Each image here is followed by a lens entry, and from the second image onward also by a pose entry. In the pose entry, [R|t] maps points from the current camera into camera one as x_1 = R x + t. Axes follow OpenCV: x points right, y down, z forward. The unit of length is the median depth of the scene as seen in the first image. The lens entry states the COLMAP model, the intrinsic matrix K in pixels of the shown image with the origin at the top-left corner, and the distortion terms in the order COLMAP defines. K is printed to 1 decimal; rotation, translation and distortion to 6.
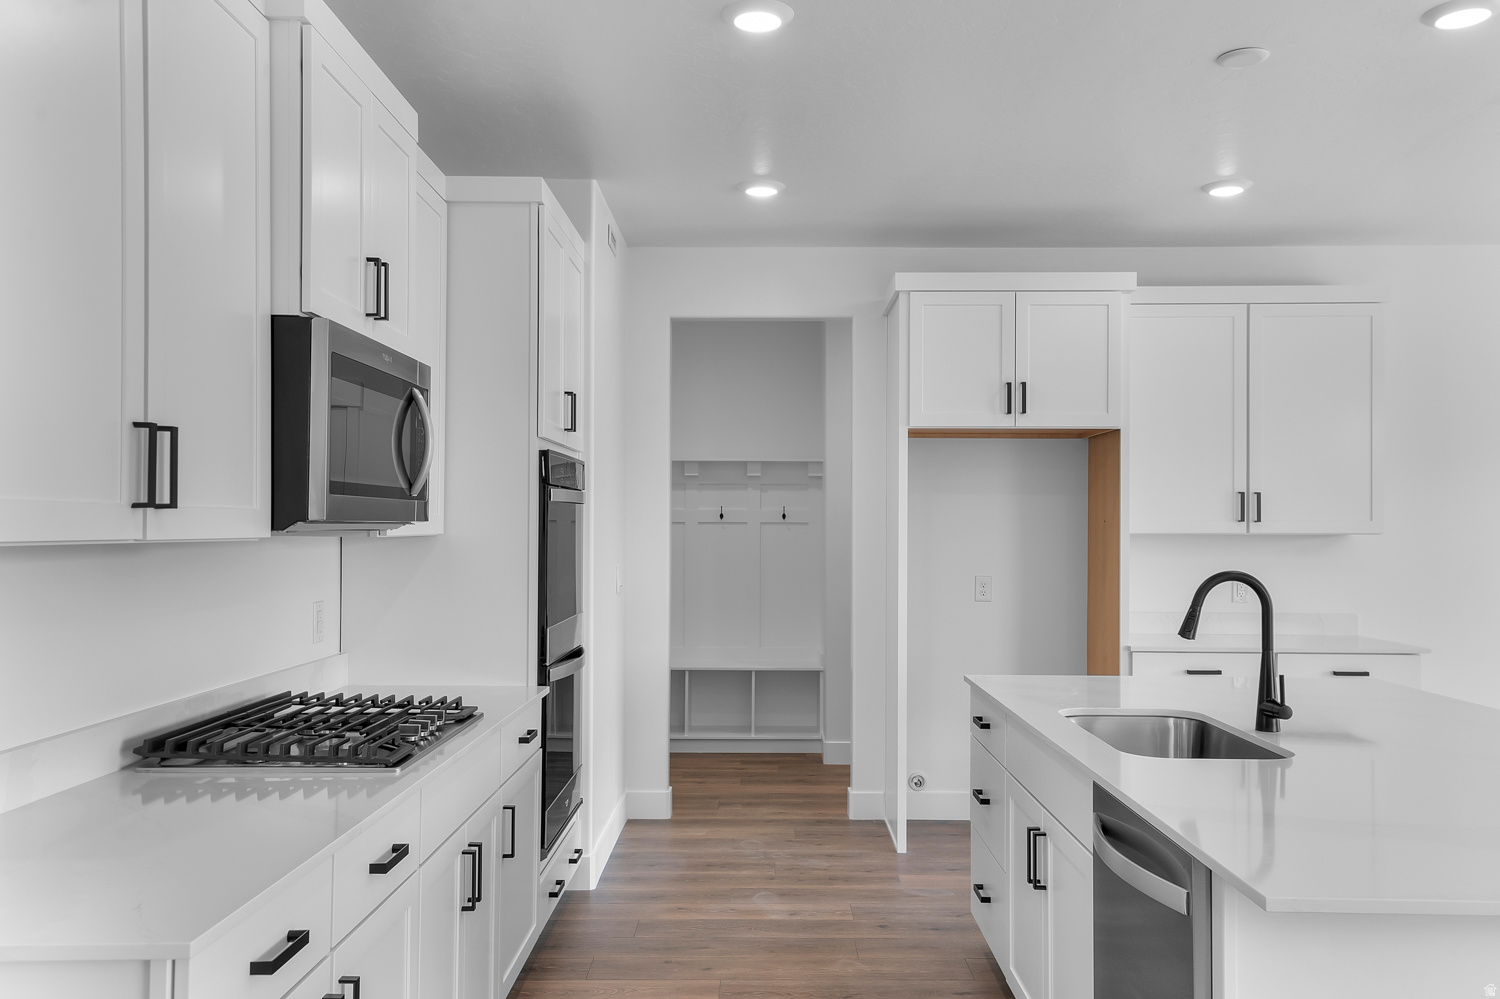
lens RADIAL K [[1256.7, 0, 753.4], [0, 1256.7, 525.5], [0, 0, 1]] dist [0.053873, 0.001349]
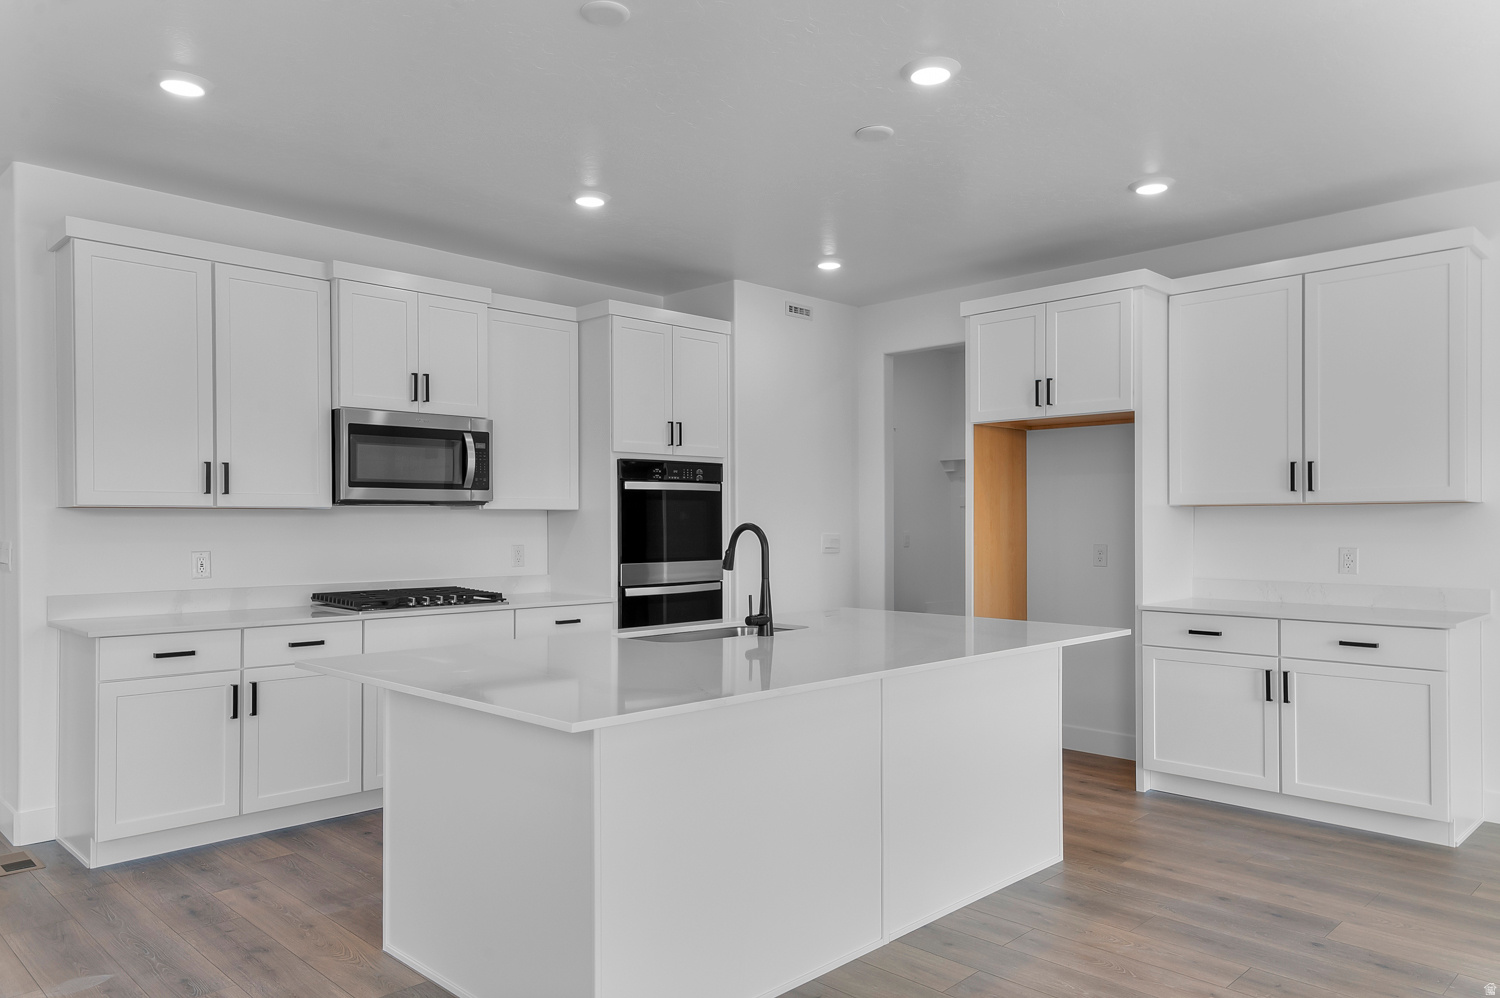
lens RADIAL K [[980.2, 0, 753.0], [0, 980.2, 527.2], [0, 0, 1]] dist [0.003224, 0.000849]
pose [[0.706454, -0.002397, -0.707755, 0.671390], [0.006517, 0.999974, 0.003118, 0.021821], [0.707729, -0.006815, 0.706451, 0.149302]]
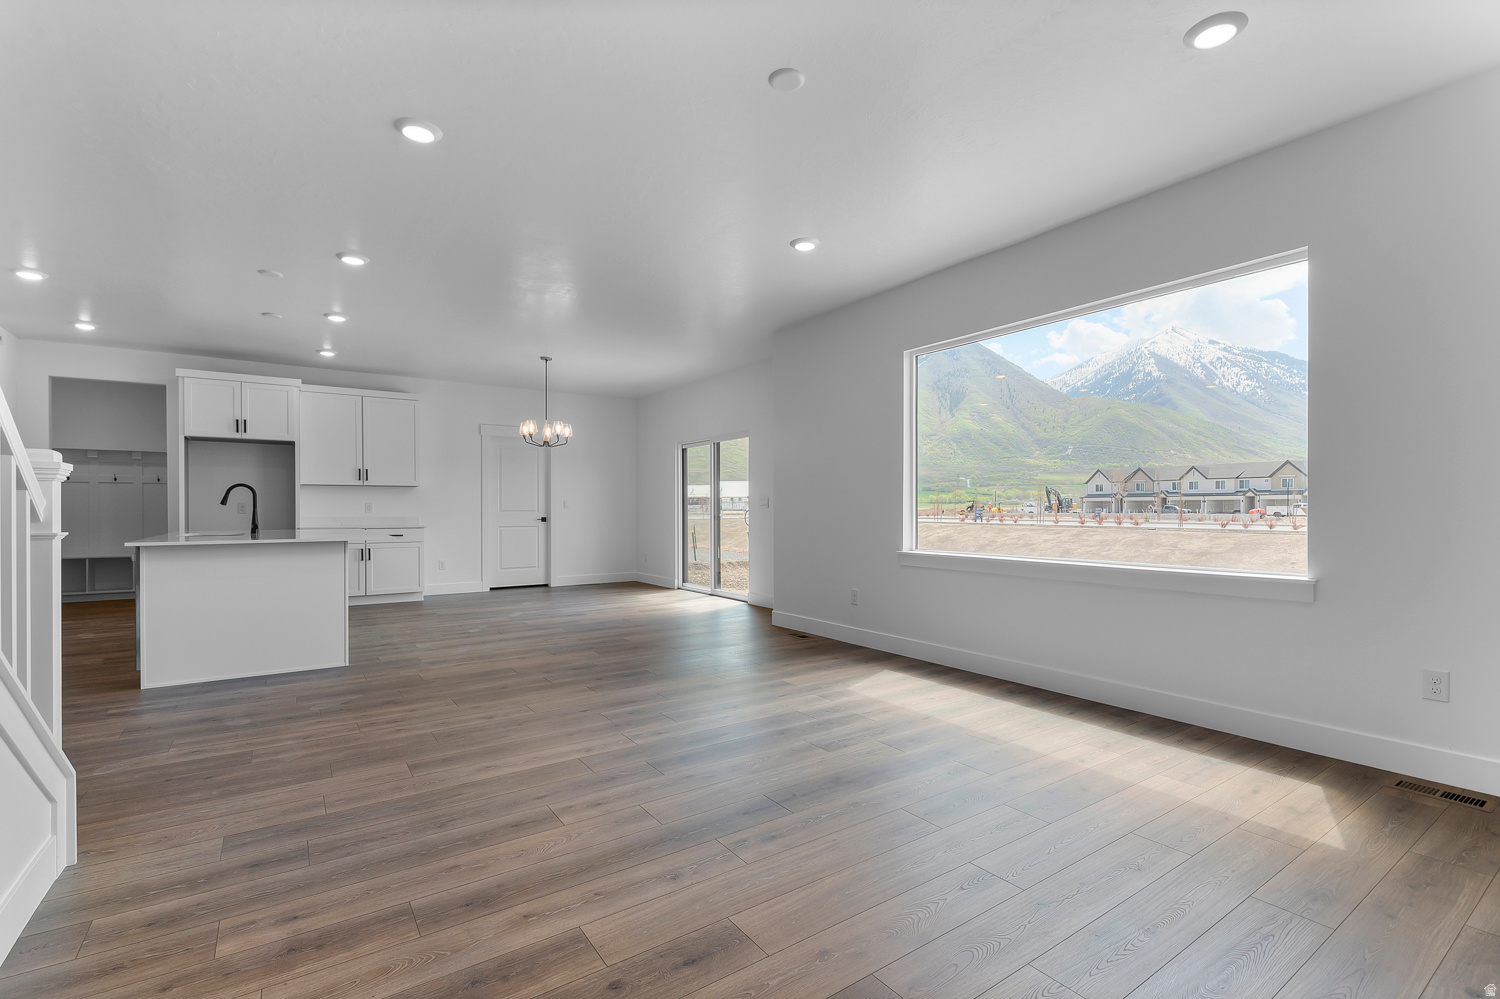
lens RADIAL K [[673.8, 0, 759.0], [0, 673.8, 510.2], [0, 0, 1]] dist [0.000321, -0.000257]
pose [[0.812819, -0.005537, 0.582489, 0.260780], [0.002950, 0.999981, 0.005389, 0.056303], [-0.582508, -0.002662, 0.812820, -0.627745]]
